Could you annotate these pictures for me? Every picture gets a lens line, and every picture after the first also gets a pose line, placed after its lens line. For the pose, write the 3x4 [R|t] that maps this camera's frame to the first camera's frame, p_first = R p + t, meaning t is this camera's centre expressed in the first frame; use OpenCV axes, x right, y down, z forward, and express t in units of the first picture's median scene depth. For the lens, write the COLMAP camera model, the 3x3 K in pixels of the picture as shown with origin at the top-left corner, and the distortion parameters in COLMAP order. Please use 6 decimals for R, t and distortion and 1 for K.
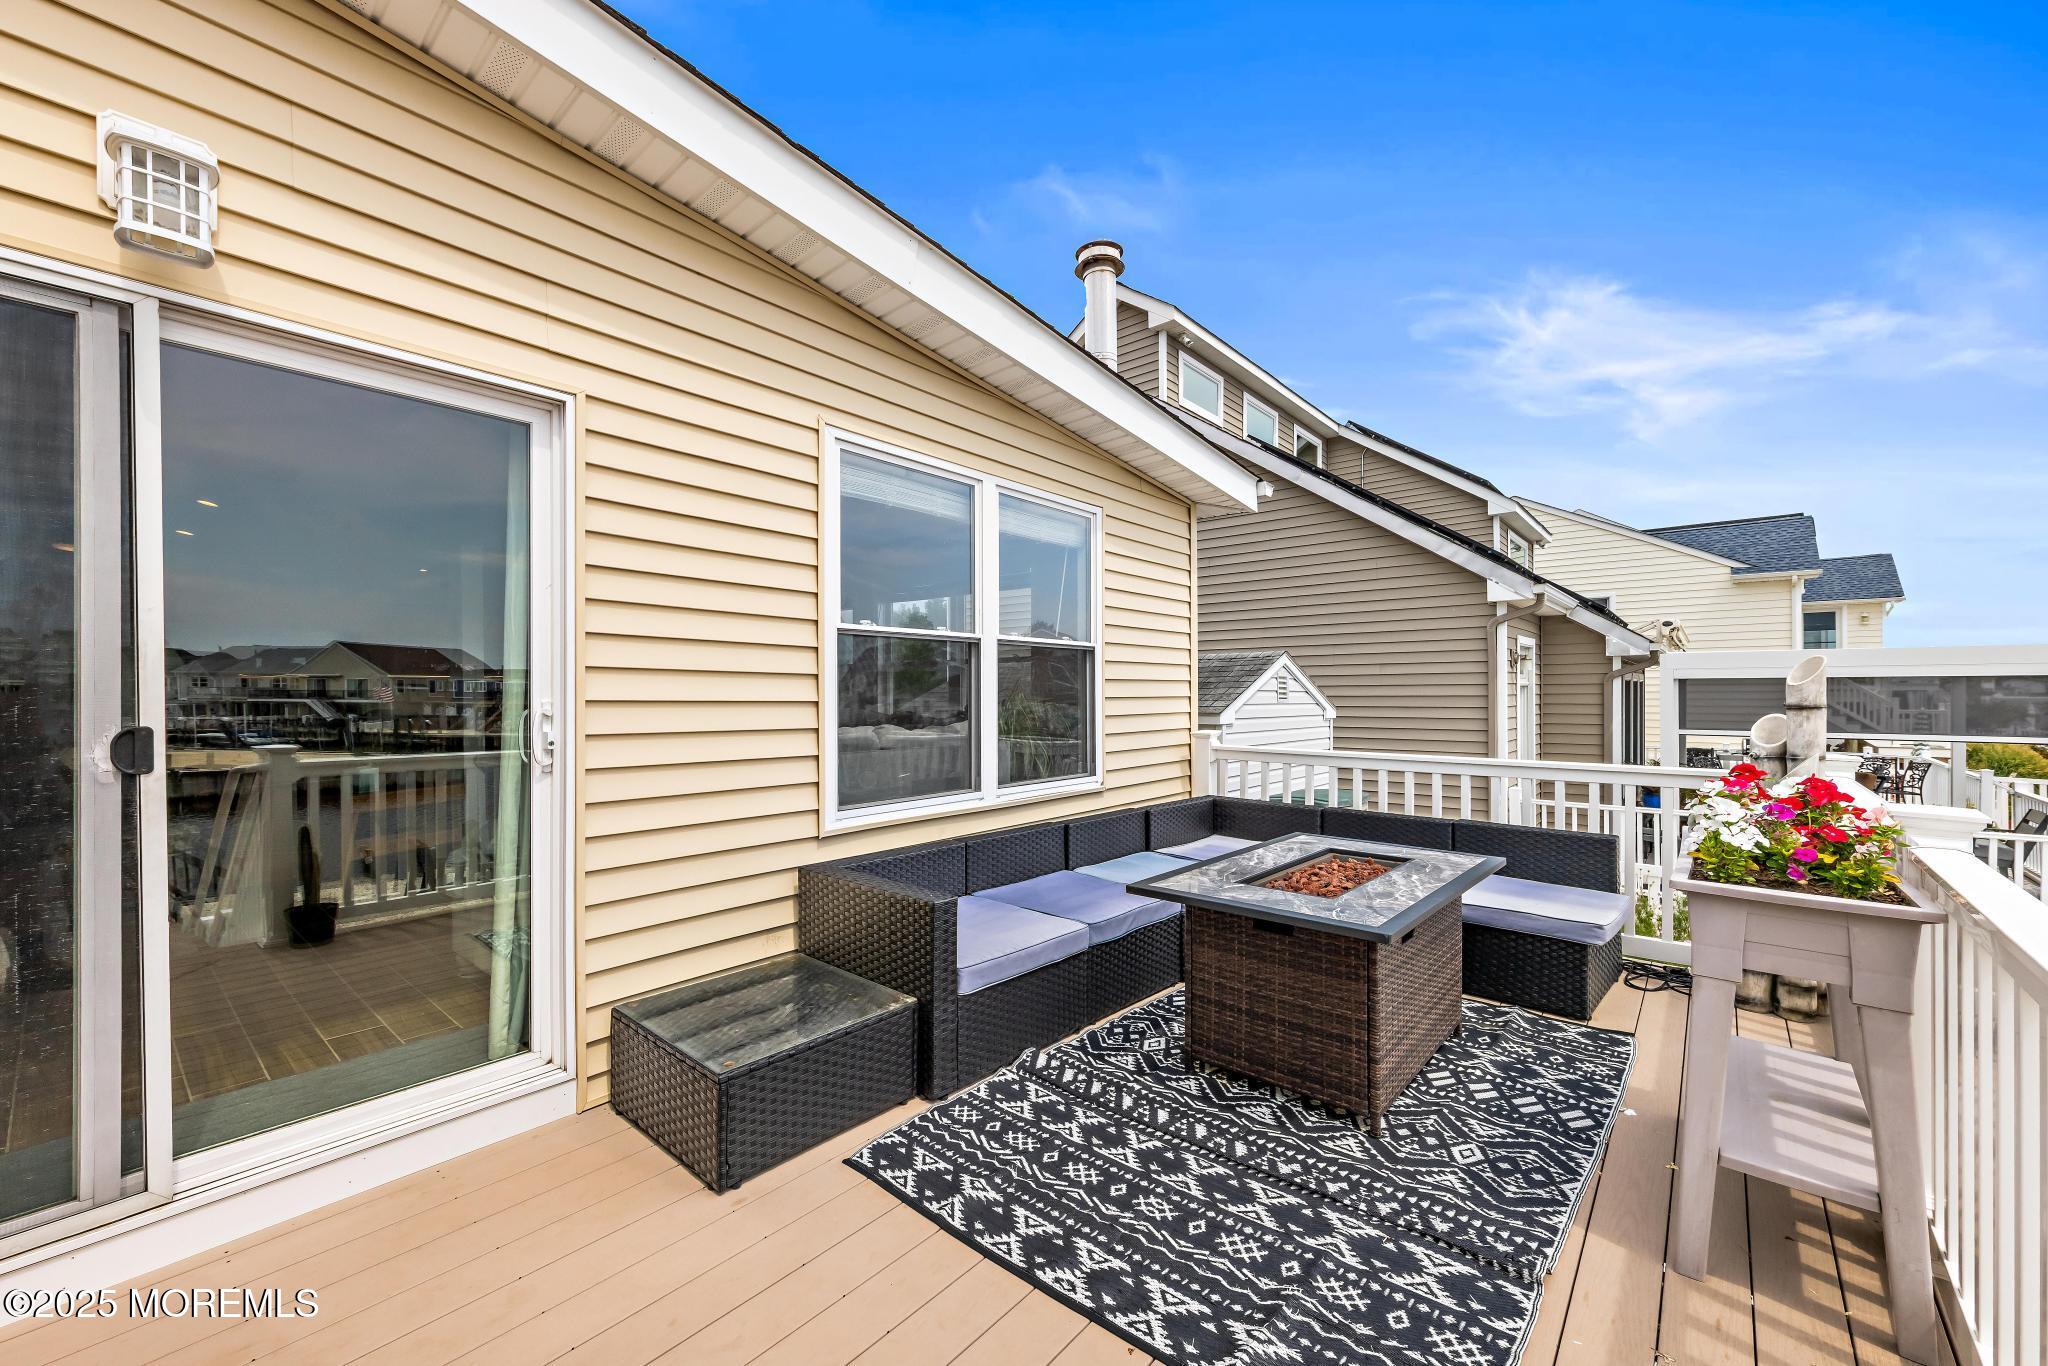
lens RADIAL K [[819.7, 0, 1032.0], [0, 819.7, 688.9], [0, 0, 1]] dist [0.001118, 0.000187]
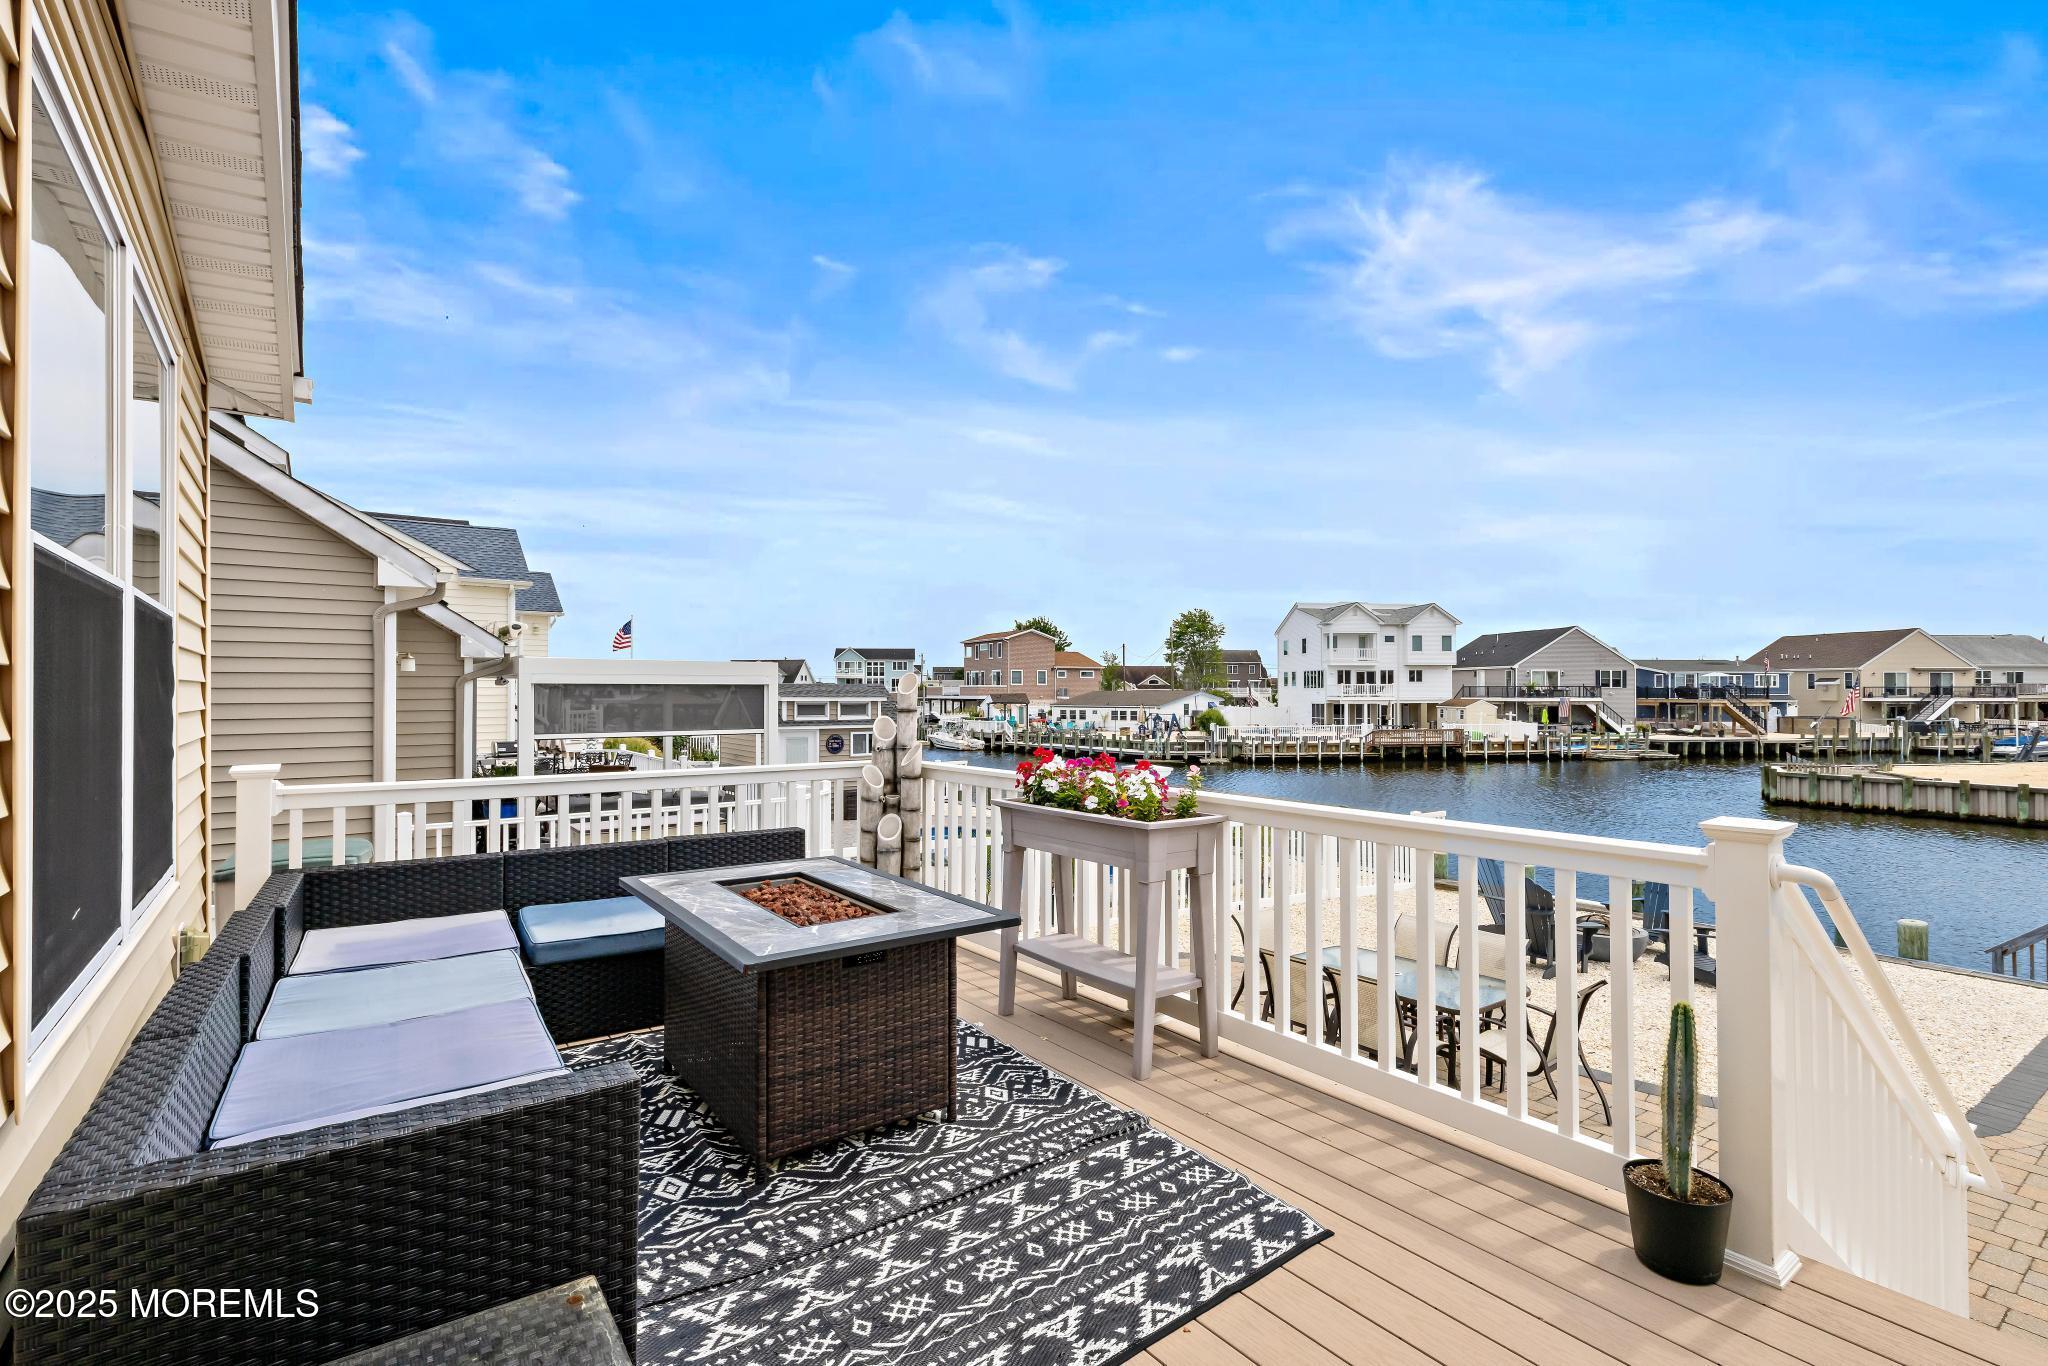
lens RADIAL K [[951.4, 0, 1024.0], [0, 951.4, 683.0], [0, 0, 1]] dist [0.005039, 0.000323]
pose [[0.212625, 0.009292, 0.977090, -0.780075], [-0.001254, 0.999957, -0.009237, -0.011532], [-0.977133, 0.000739, 0.212627, 0.648294]]
